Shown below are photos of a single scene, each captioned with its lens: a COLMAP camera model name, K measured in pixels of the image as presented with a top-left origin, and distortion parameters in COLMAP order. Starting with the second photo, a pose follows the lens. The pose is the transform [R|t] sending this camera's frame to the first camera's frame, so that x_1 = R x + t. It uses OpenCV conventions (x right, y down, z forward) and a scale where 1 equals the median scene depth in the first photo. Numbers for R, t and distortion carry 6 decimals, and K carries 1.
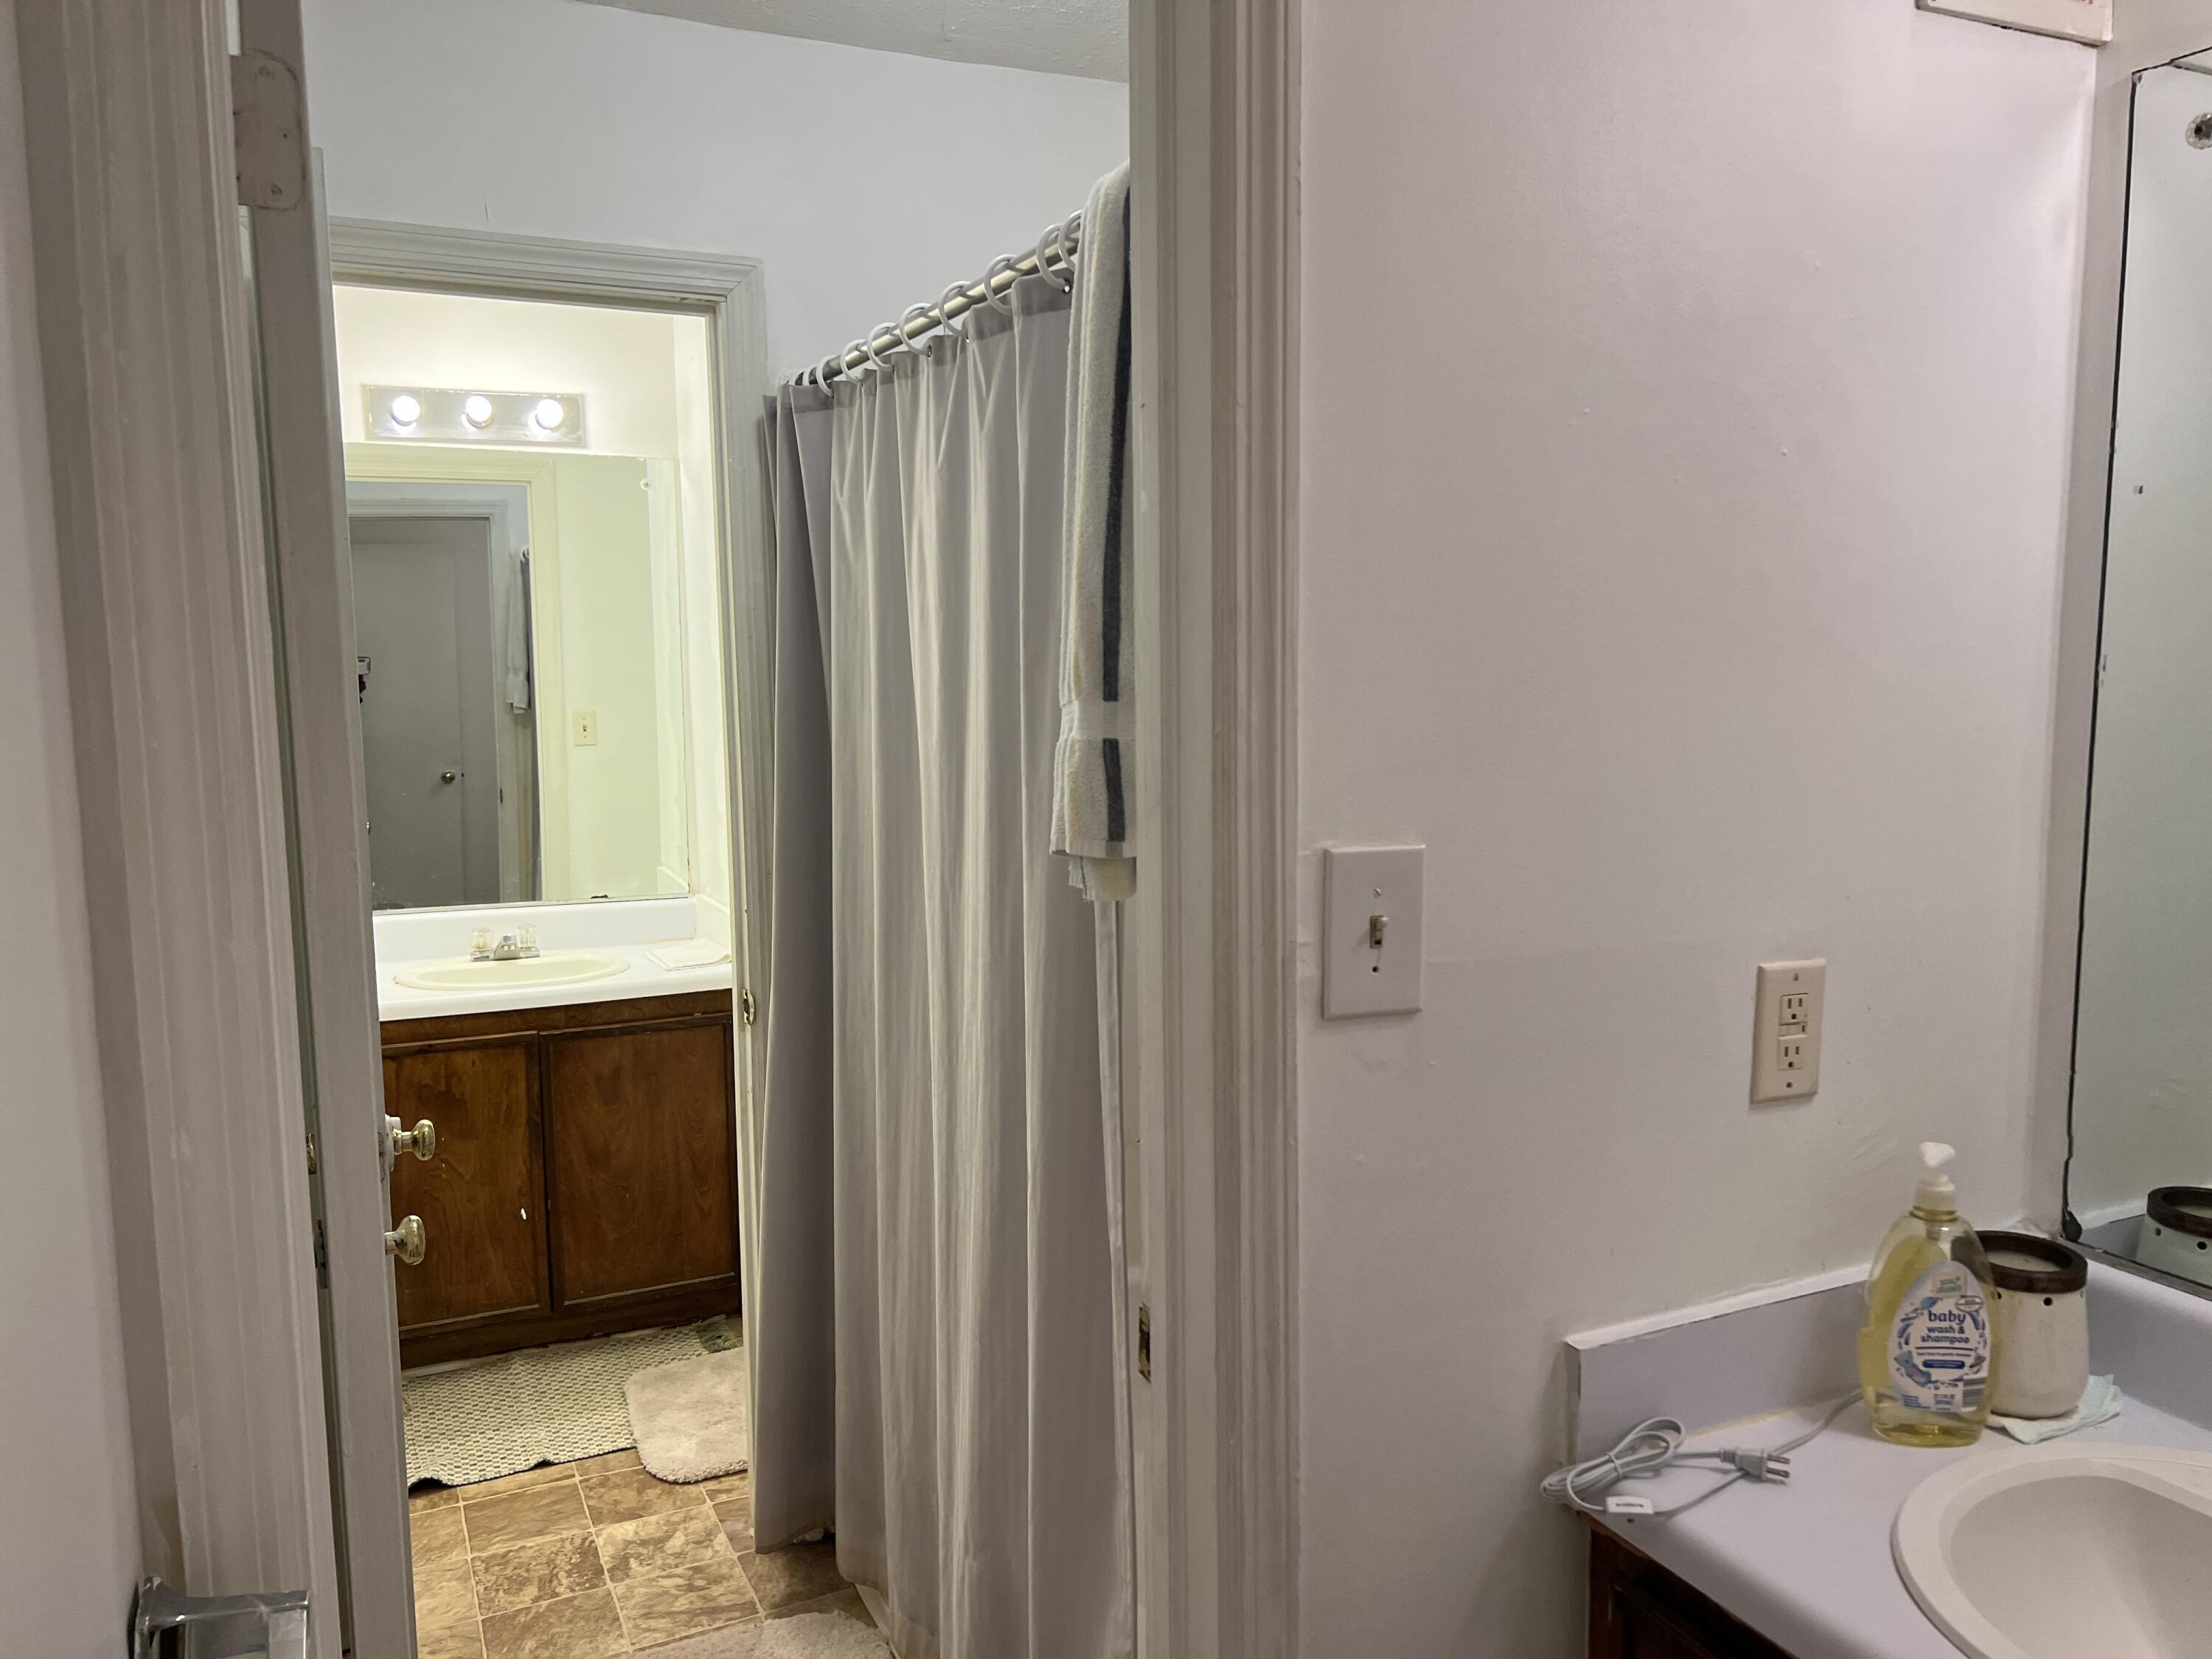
lens RADIAL K [[1664.1, 0, 1116.6], [0, 1664.1, 855.3], [0, 0, 1]] dist [0.073755, -0.092662]
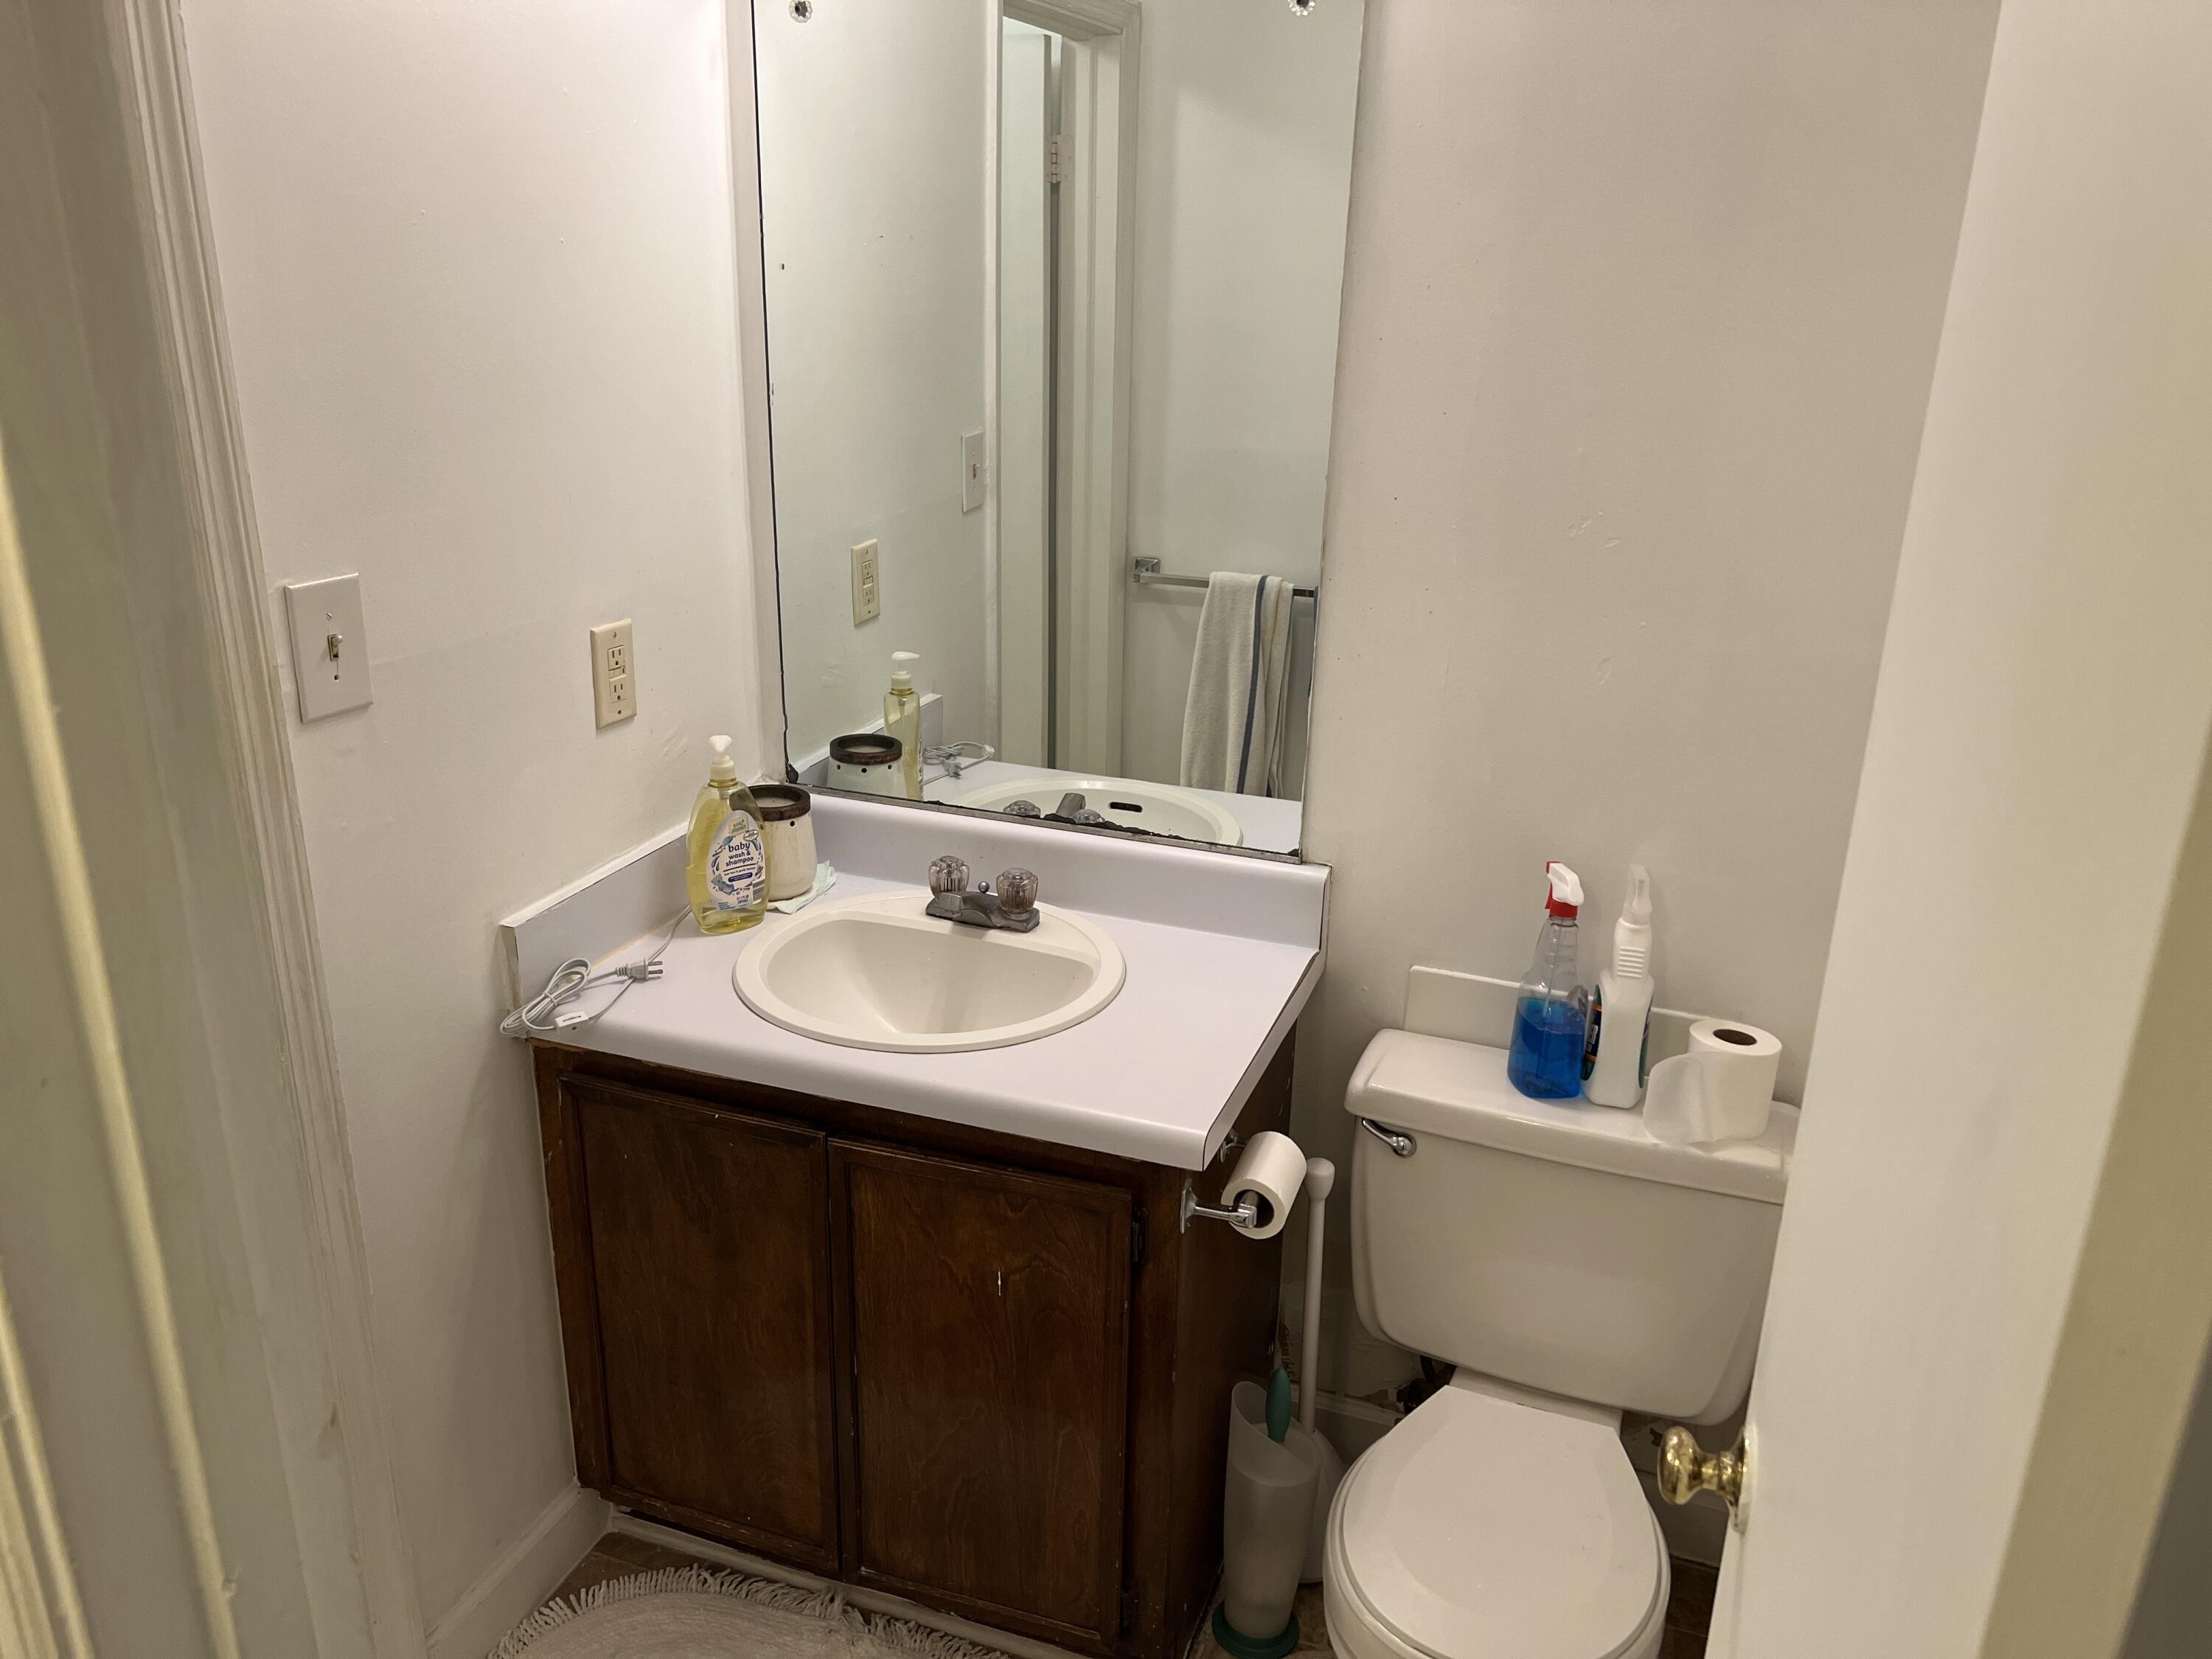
lens RADIAL K [[1482.5, 0, 1107.8], [0, 1482.5, 787.2], [0, 0, 1]] dist [0.088752, 0.000836]
pose [[0.712829, -0.190298, 0.675027, -0.166506], [0.055680, 0.974802, 0.216010, -0.050018], [-0.699124, -0.116393, 0.705463, -0.172006]]
